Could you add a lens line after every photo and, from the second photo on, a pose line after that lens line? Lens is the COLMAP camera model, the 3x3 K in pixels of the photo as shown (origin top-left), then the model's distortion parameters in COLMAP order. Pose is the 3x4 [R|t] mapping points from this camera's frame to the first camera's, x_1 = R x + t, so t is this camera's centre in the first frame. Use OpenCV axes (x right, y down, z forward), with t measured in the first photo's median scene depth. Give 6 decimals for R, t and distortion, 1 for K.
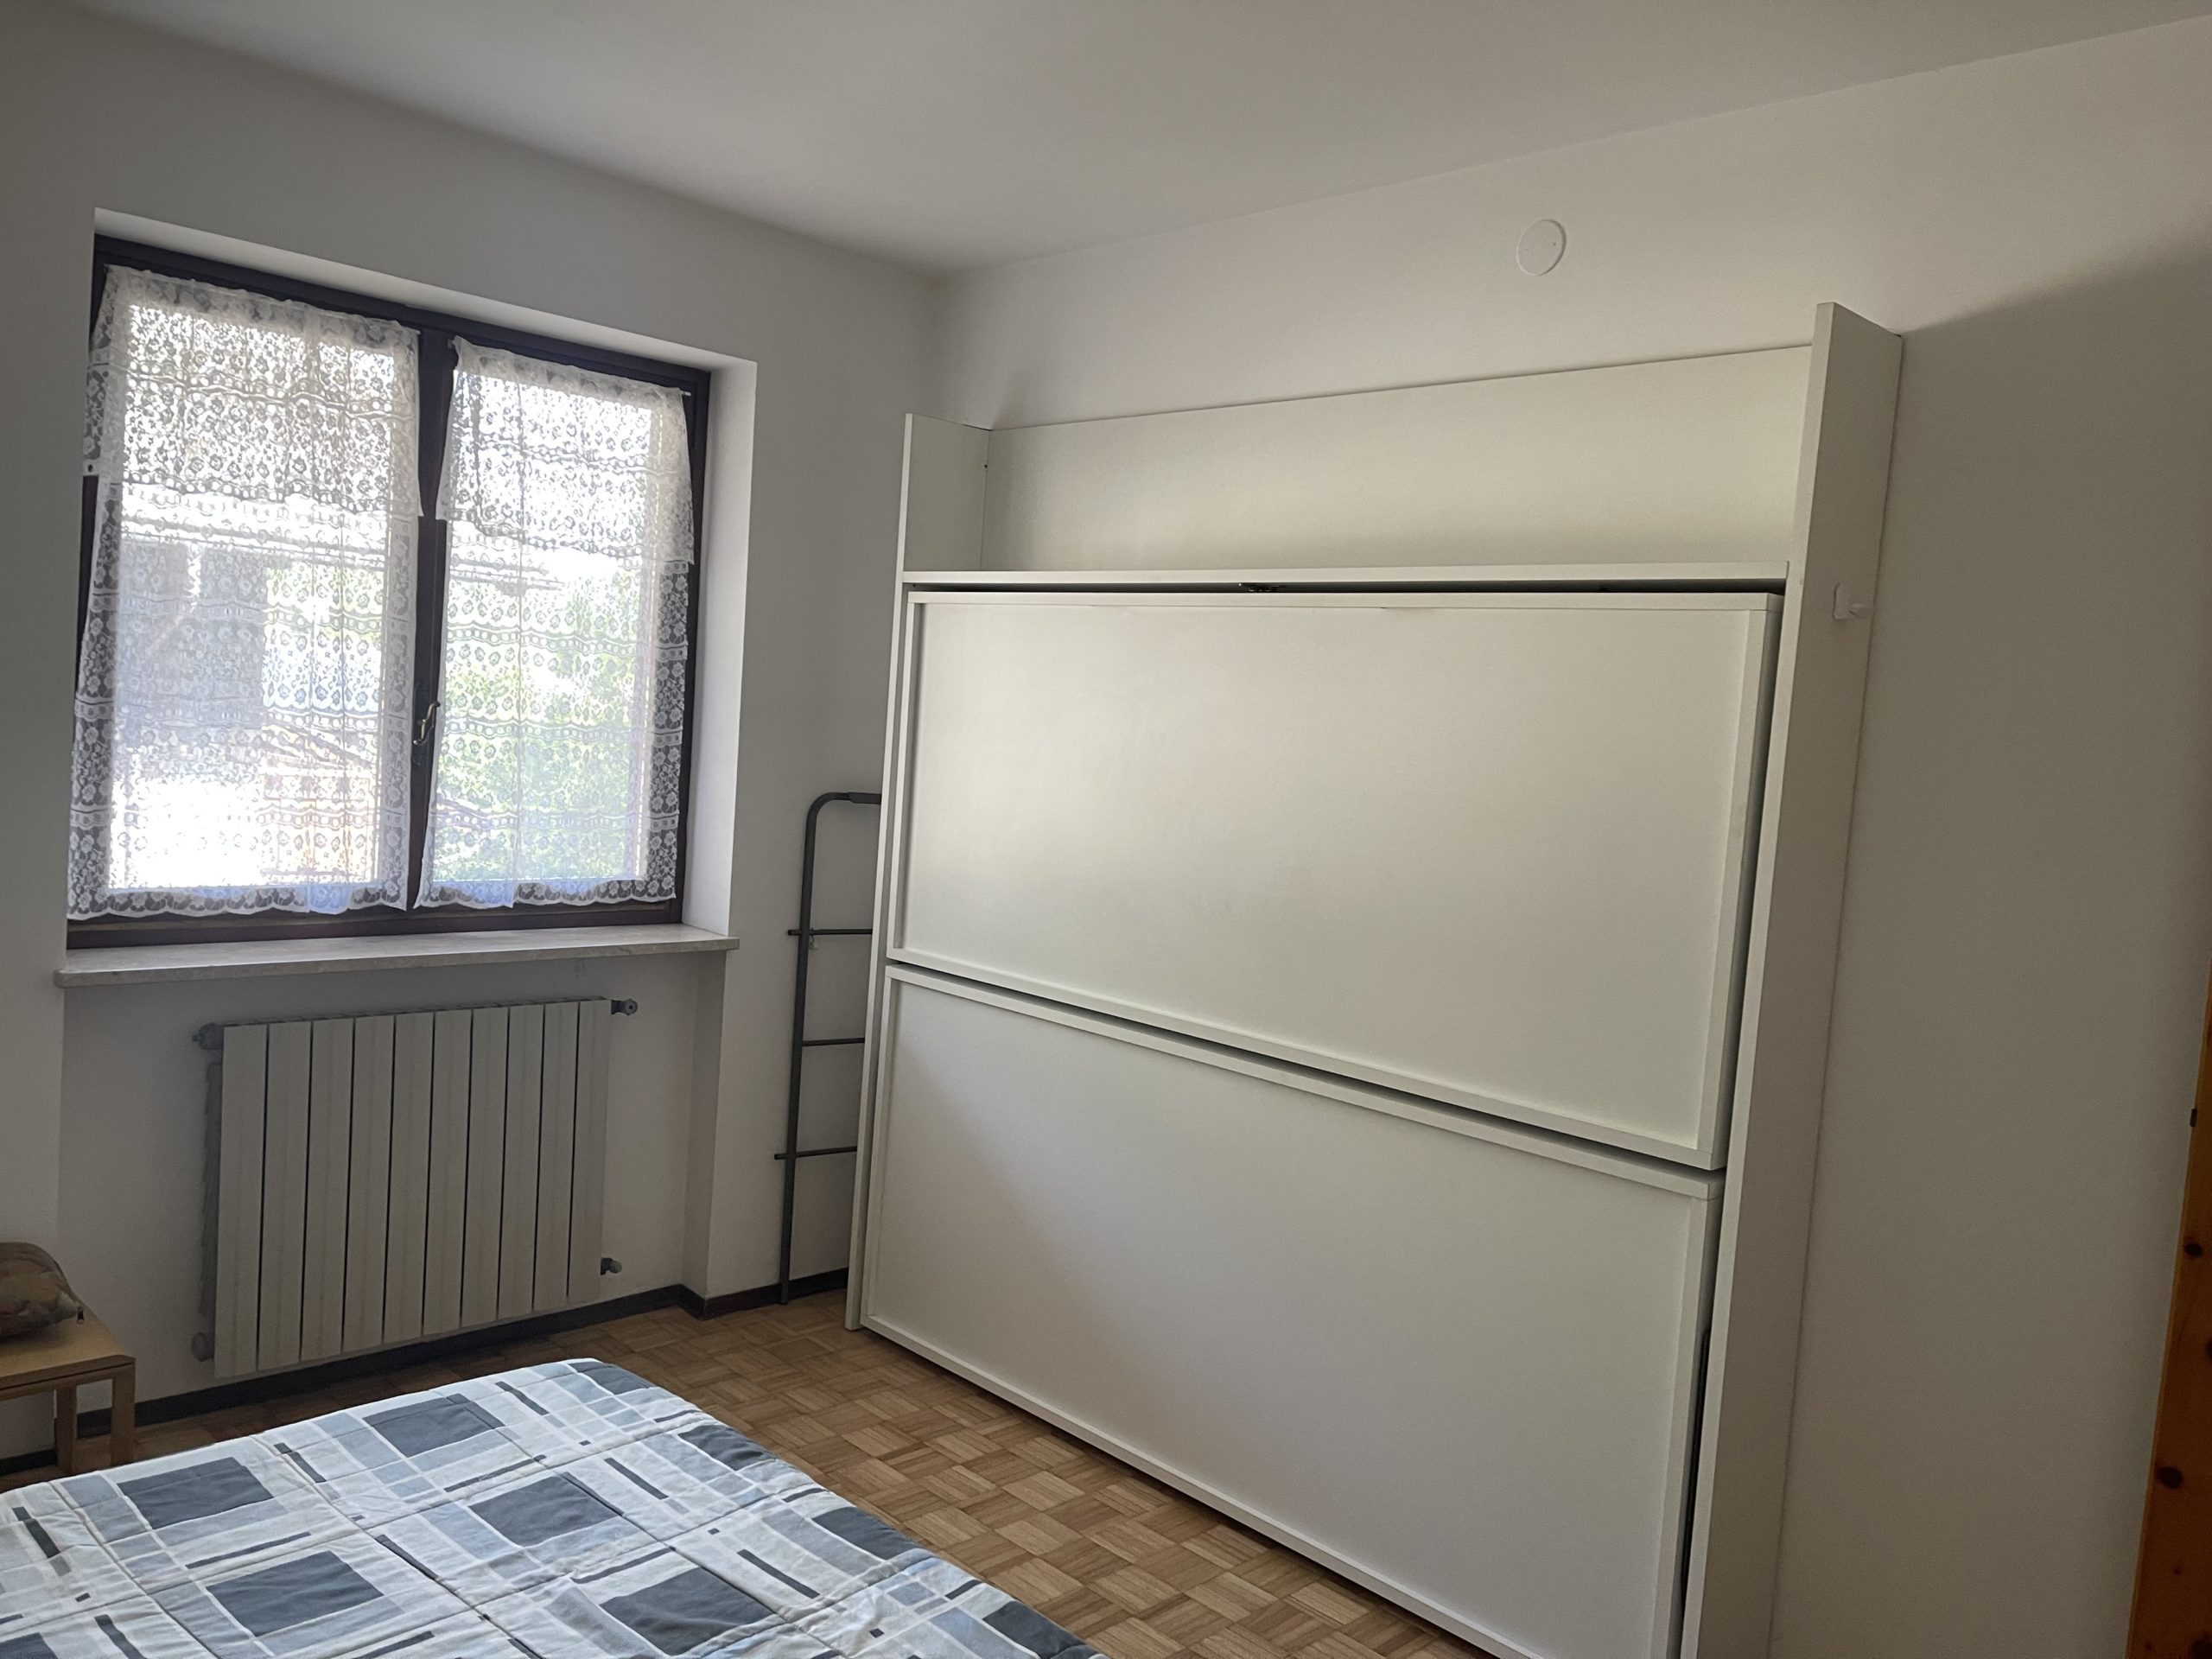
lens RADIAL K [[1669.8, 0, 1097.7], [0, 1669.8, 821.5], [0, 0, 1]] dist [0.003162, -0.021030]
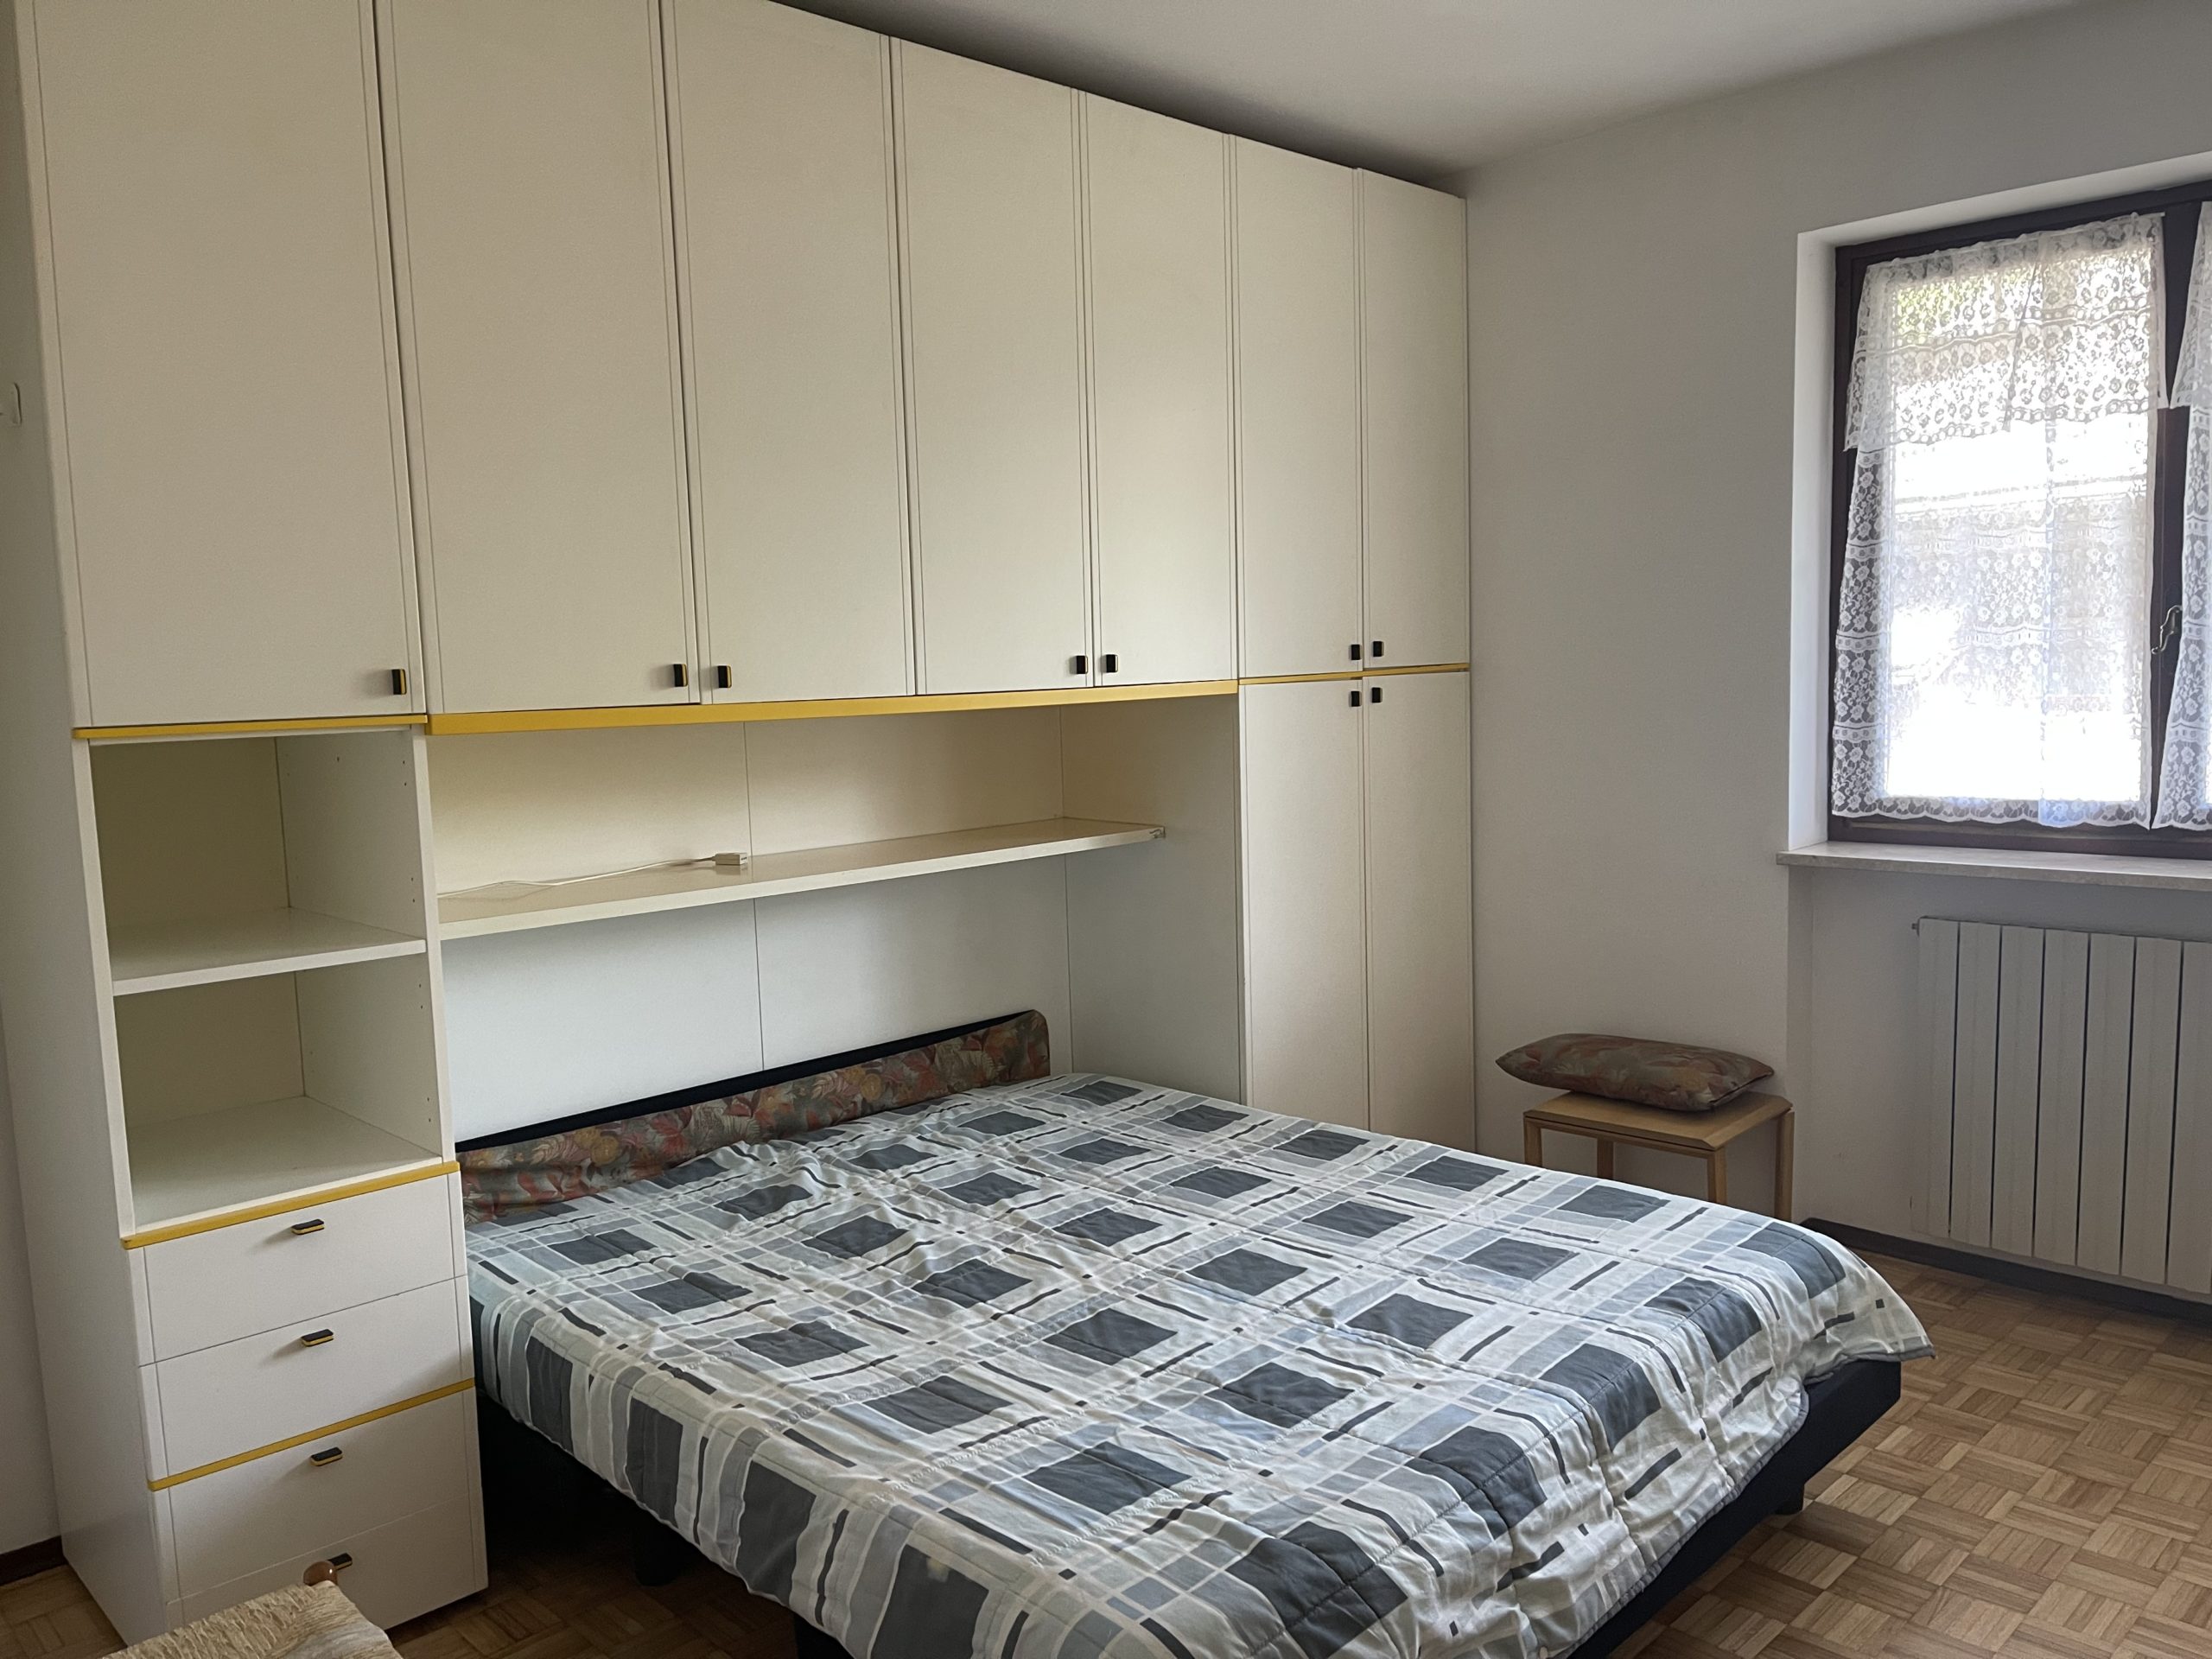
lens RADIAL K [[1669.8, 0, 1096.8], [0, 1669.8, 842.5], [0, 0, 1]] dist [0.003162, -0.021030]
pose [[-0.023165, 0.044701, -0.998732, 0.606120], [-0.025253, 0.998655, 0.045283, 0.035723], [0.999413, 0.026270, -0.022005, 0.469668]]
